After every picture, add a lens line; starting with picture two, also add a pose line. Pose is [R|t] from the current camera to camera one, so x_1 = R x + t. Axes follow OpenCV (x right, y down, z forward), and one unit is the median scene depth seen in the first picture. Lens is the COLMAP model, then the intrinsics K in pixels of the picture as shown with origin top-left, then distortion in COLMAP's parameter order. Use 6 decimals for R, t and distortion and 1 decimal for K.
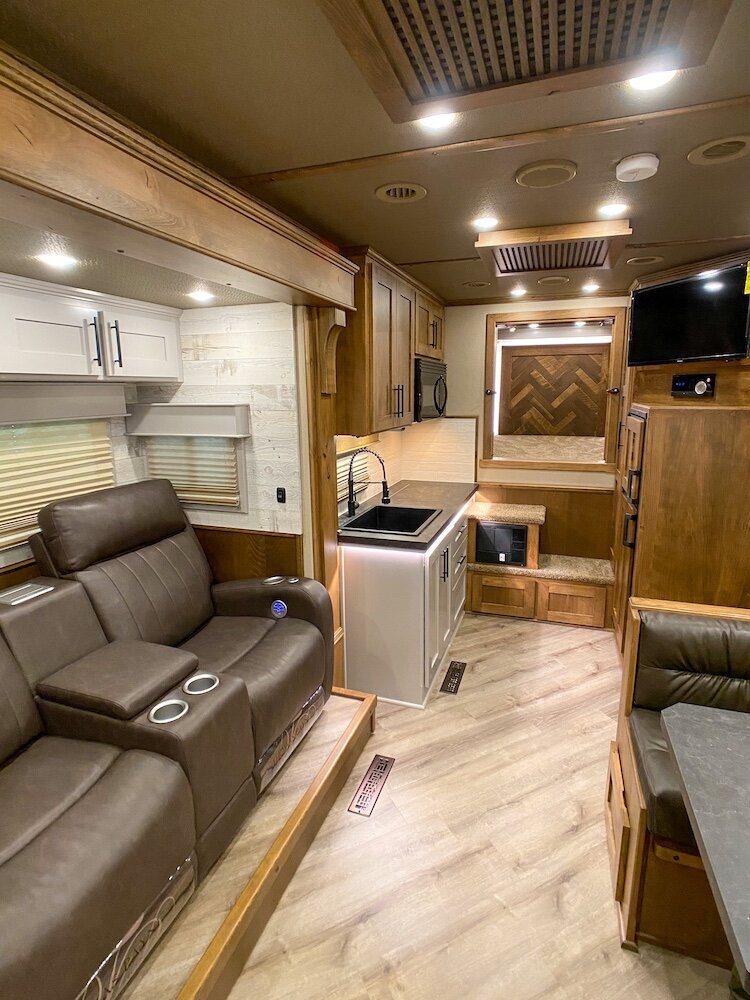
lens RADIAL K [[498.9, 0, 374.8], [0, 498.9, 481.8], [0, 0, 1]] dist [-0.004059, 0.000038]
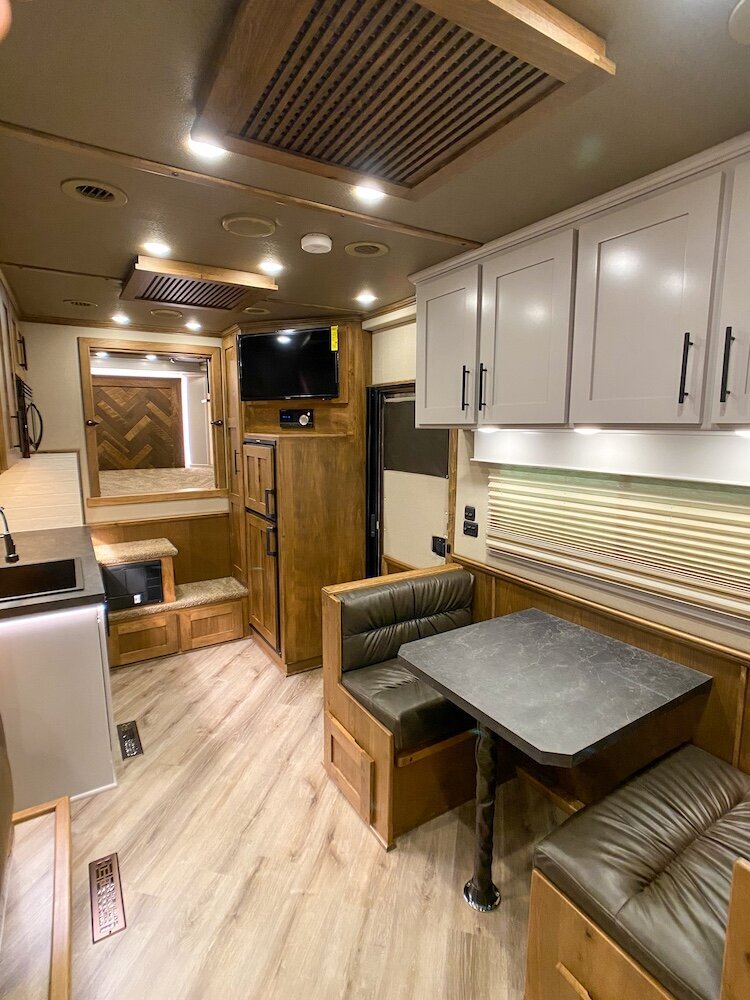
lens RADIAL K [[505.4, 0, 360.6], [0, 505.4, 497.2], [0, 0, 1]] dist [-0.001057, -0.000772]
pose [[0.646307, -0.102339, 0.756183, -0.192564], [0.132312, 0.990985, 0.021030, -0.001835], [-0.751519, 0.086460, 0.654022, 0.056060]]
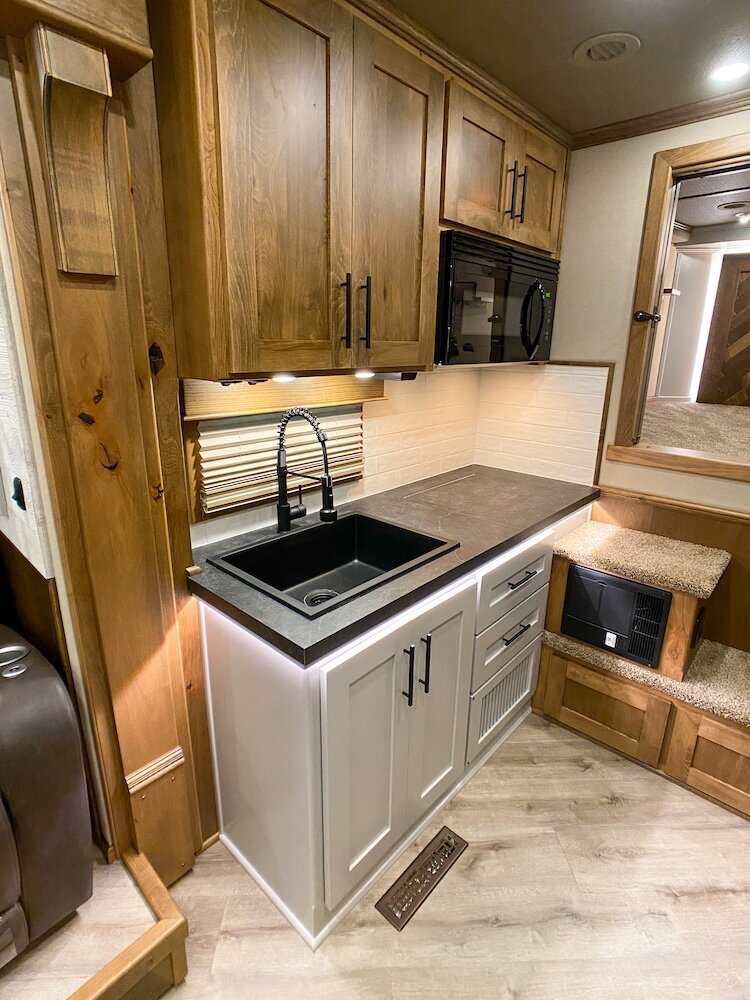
lens RADIAL K [[509.0, 0, 358.2], [0, 509.0, 492.4], [0, 0, 1]] dist [-0.046667, 0.023037]
pose [[0.917024, 0.125069, -0.378714, 0.217919], [-0.084141, 0.988855, 0.122825, -0.047422], [0.389855, -0.080768, 0.917327, 0.484380]]
